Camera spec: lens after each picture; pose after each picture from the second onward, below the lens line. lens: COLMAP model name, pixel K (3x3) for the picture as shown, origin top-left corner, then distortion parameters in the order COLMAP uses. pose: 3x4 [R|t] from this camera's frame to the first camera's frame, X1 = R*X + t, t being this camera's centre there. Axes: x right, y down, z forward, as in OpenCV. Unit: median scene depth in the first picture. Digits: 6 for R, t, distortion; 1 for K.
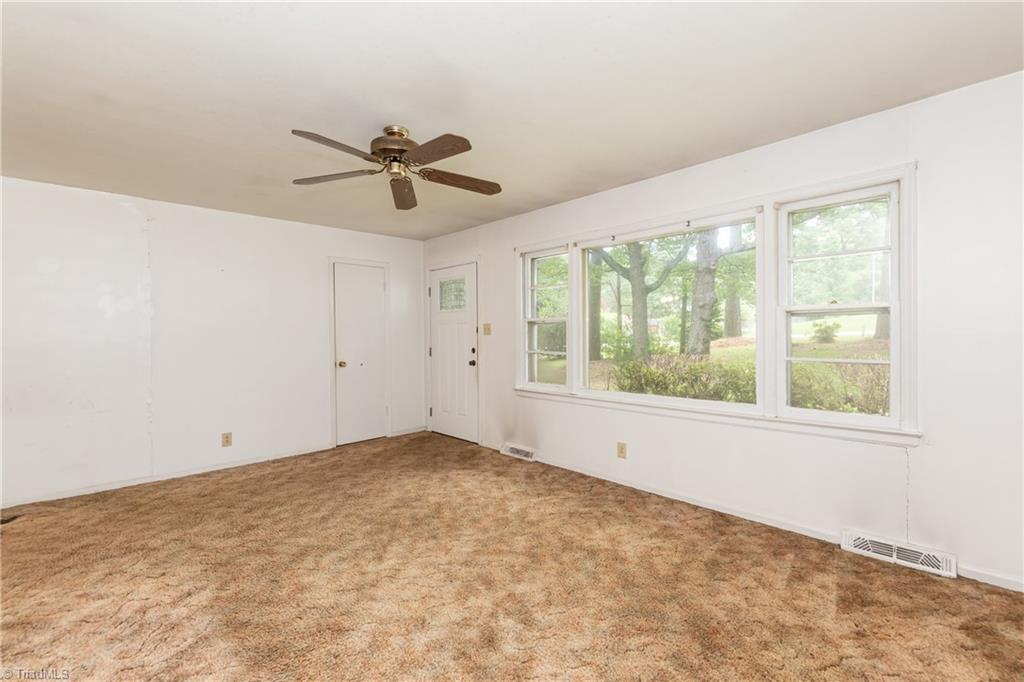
lens RADIAL K [[442.4, 0, 511.4], [0, 442.4, 334.7], [0, 0, 1]] dist [-0.011415, 0.001268]
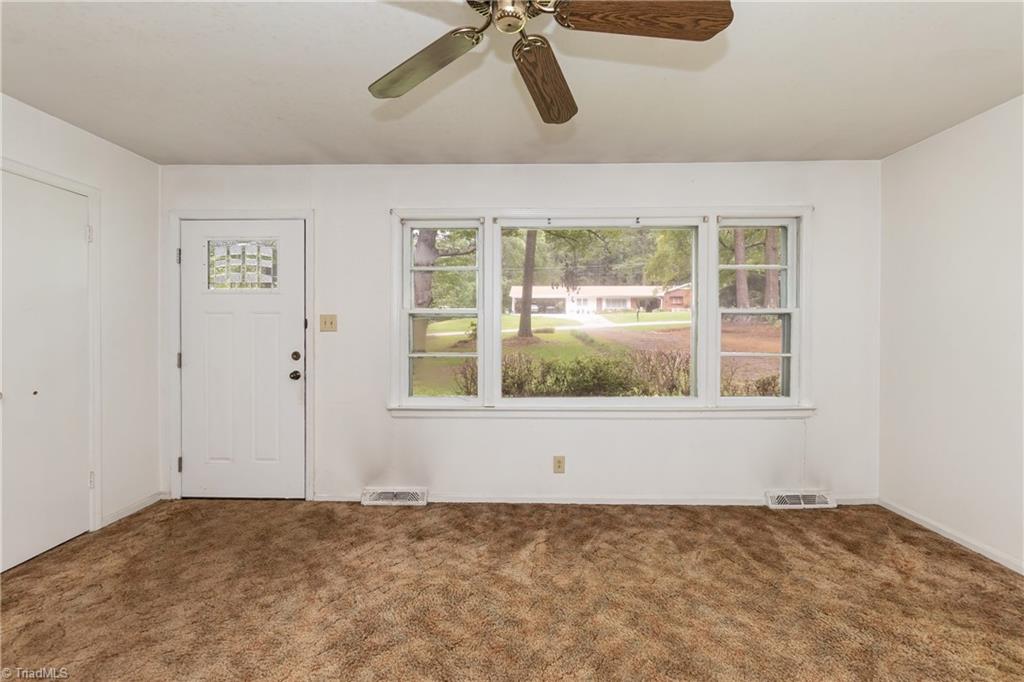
lens RADIAL K [[442.4, 0, 512.2], [0, 442.4, 332.0], [0, 0, 1]] dist [-0.011415, 0.001268]
pose [[0.707743, 0.007563, 0.706429, -0.467088], [-0.004716, 0.999971, -0.005980, 0.004861], [-0.706454, 0.000901, 0.707758, 0.476408]]
